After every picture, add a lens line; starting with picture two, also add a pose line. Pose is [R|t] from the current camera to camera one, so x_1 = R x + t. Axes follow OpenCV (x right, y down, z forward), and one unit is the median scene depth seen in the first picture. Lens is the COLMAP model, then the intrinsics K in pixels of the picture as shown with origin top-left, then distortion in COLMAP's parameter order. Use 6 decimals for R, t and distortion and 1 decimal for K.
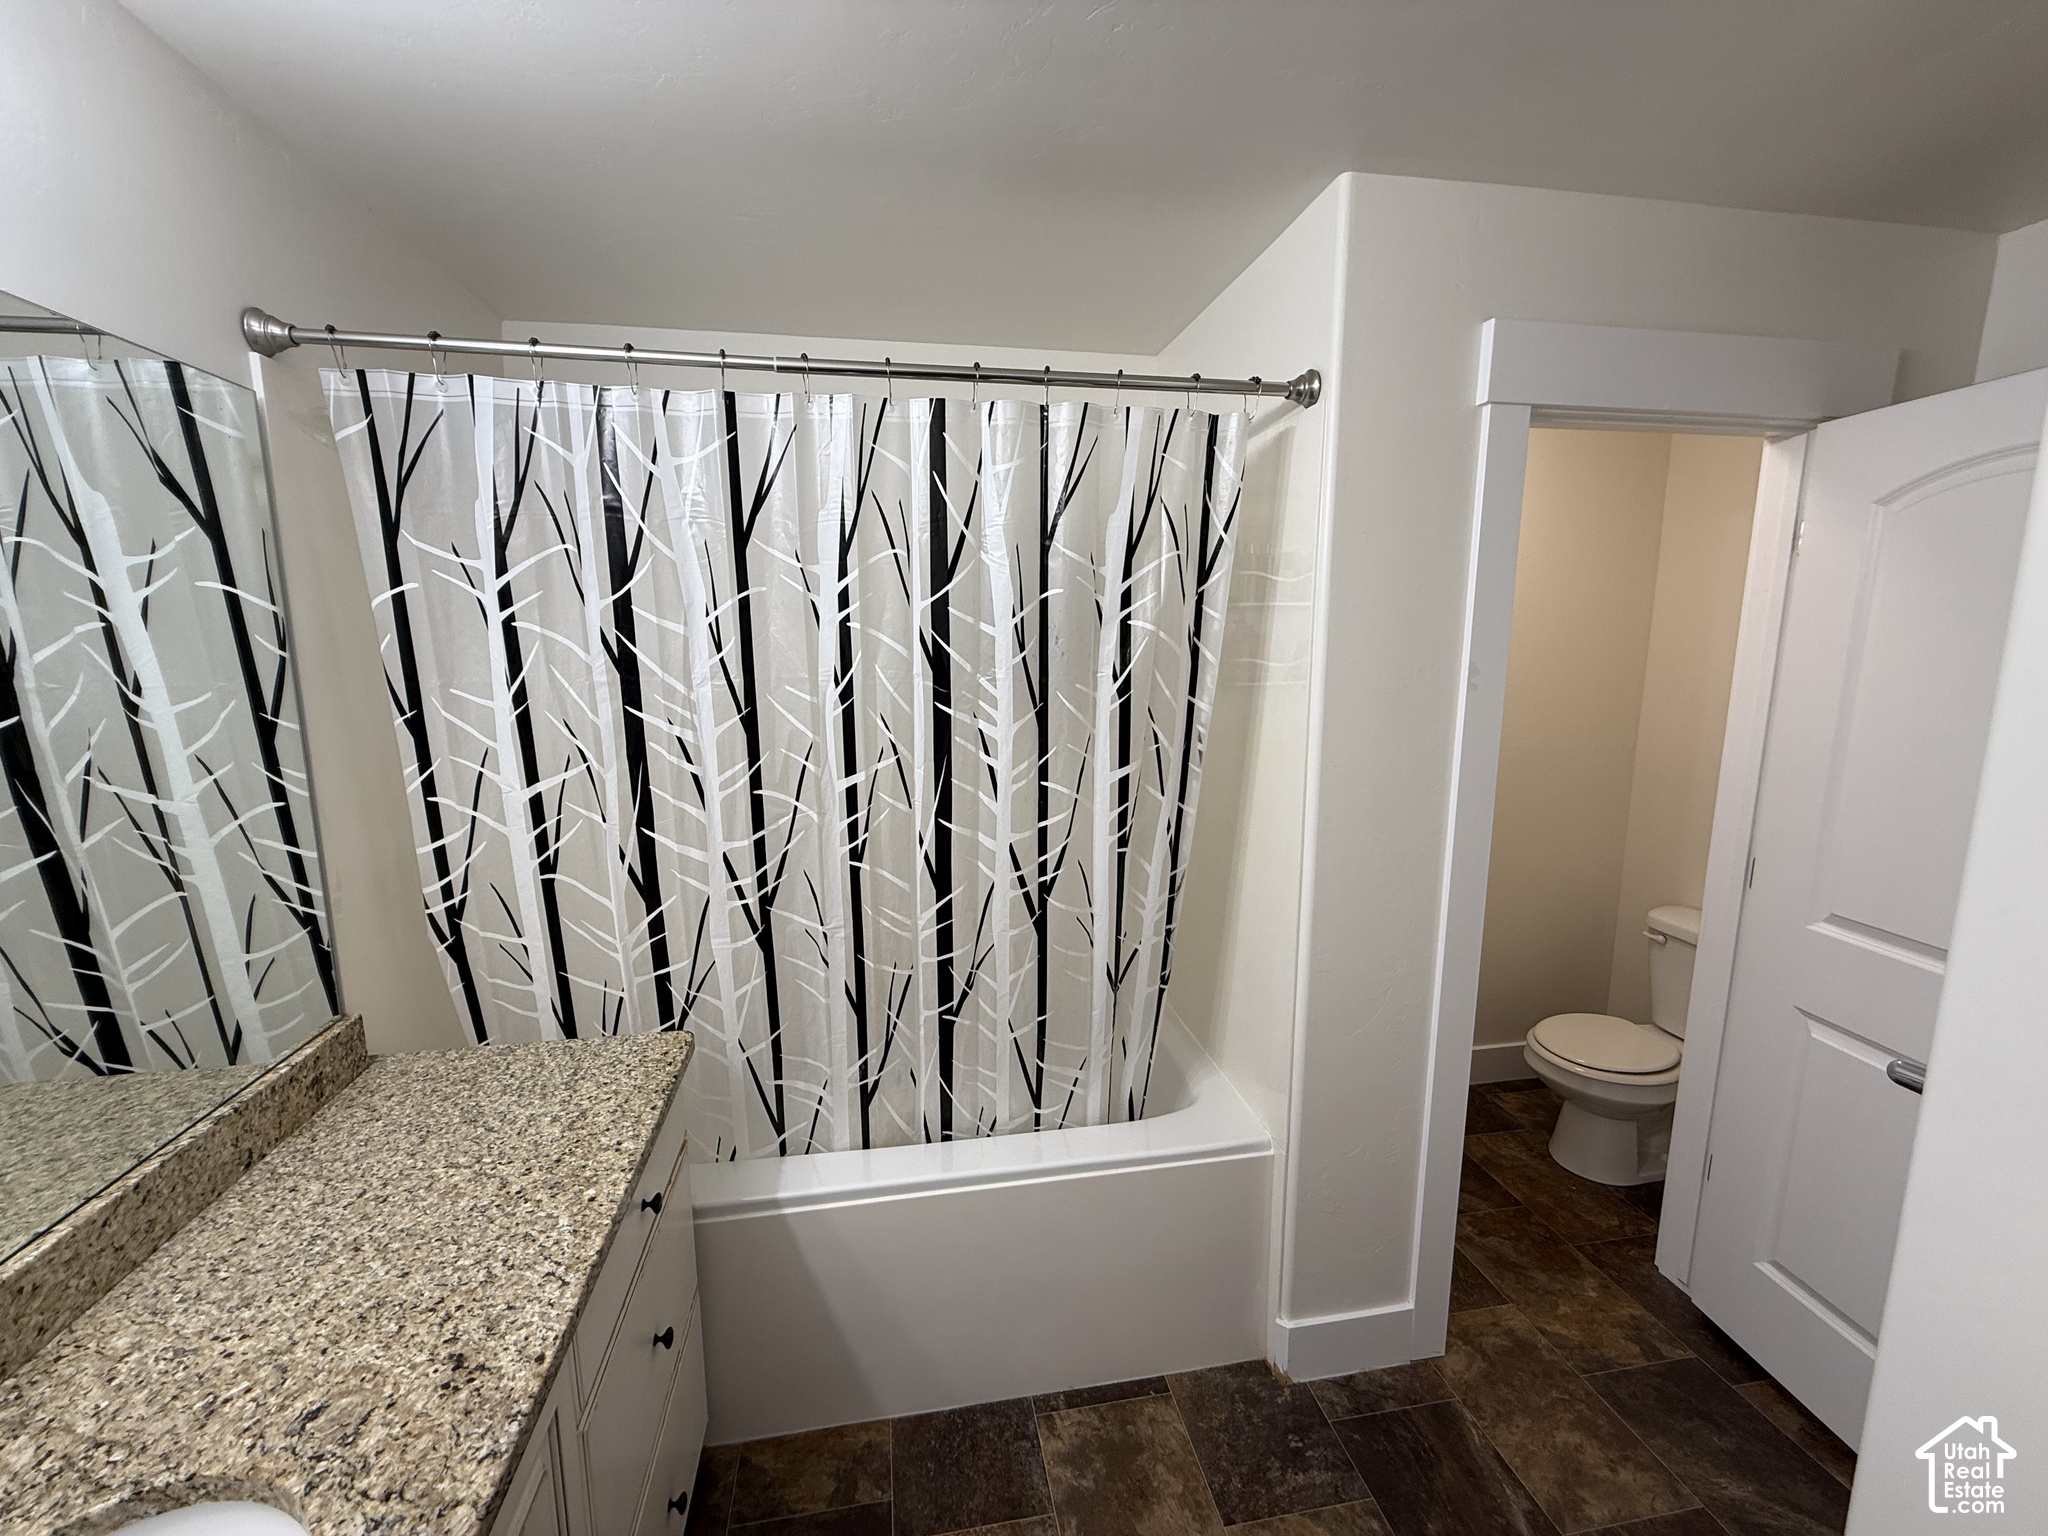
lens RADIAL K [[822.5, 0, 1024.0], [0, 822.5, 768.0], [0, 0, 1]] dist [0.000149, -0.000308]
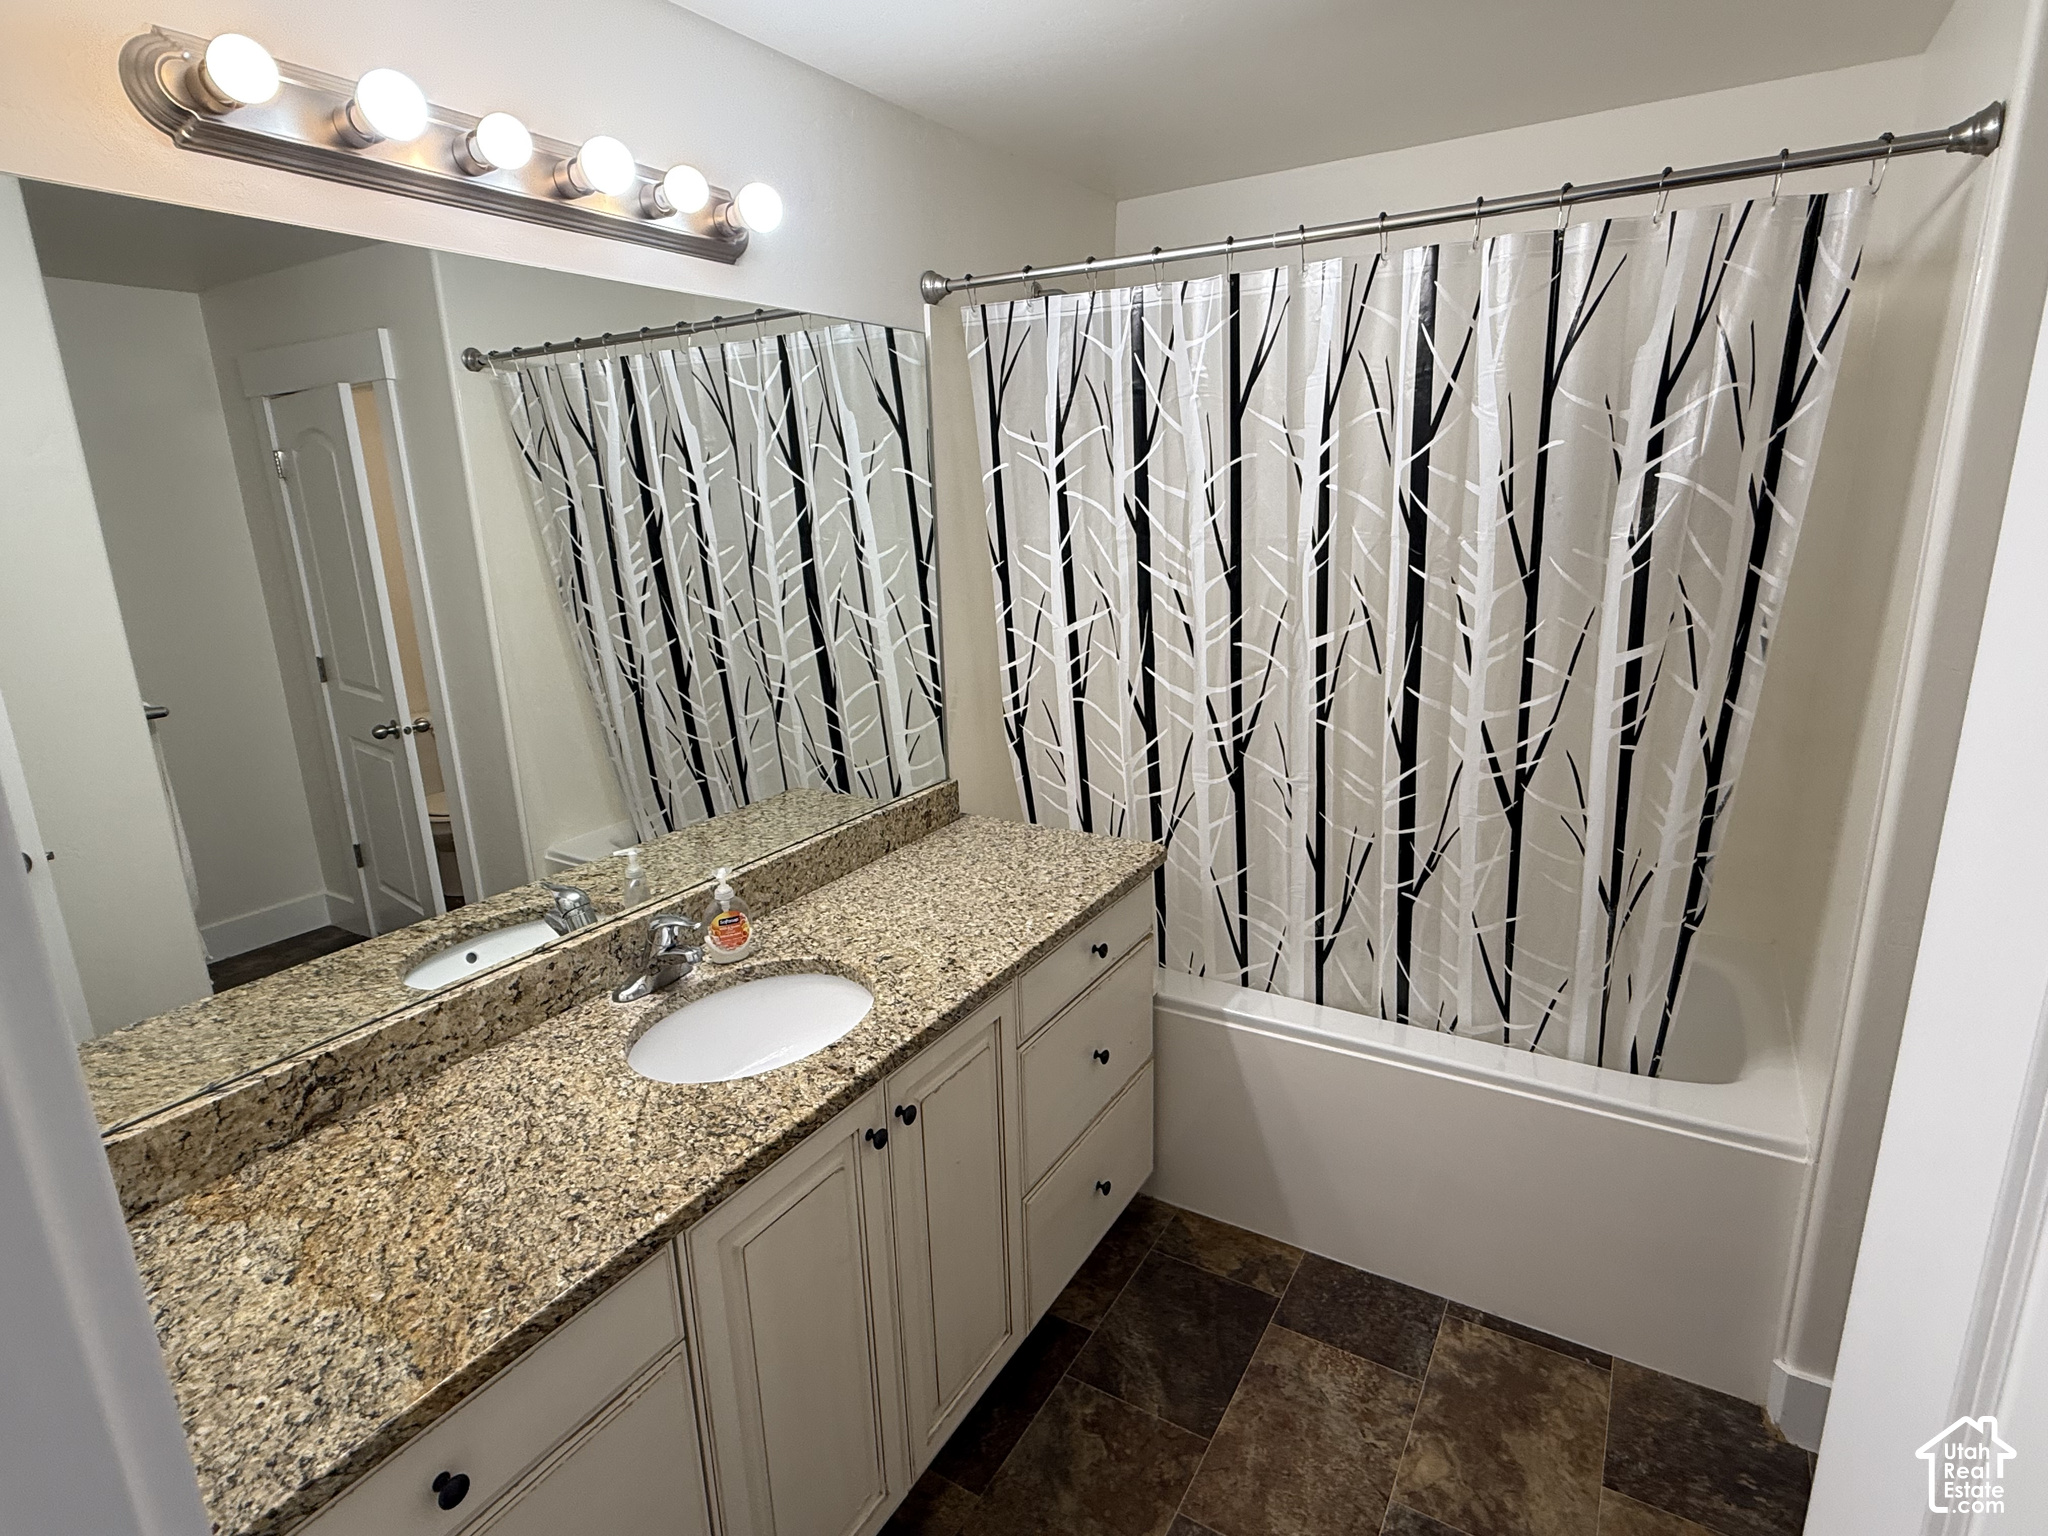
lens RADIAL K [[1059.8, 0, 1024.0], [0, 1059.8, 768.0], [0, 0, 1]] dist [0.003558, -0.000215]
pose [[0.757274, 0.148996, -0.635875, 0.396260], [-0.076683, 0.987179, 0.139990, 0.016903], [0.648580, -0.057250, 0.758990, -0.275536]]
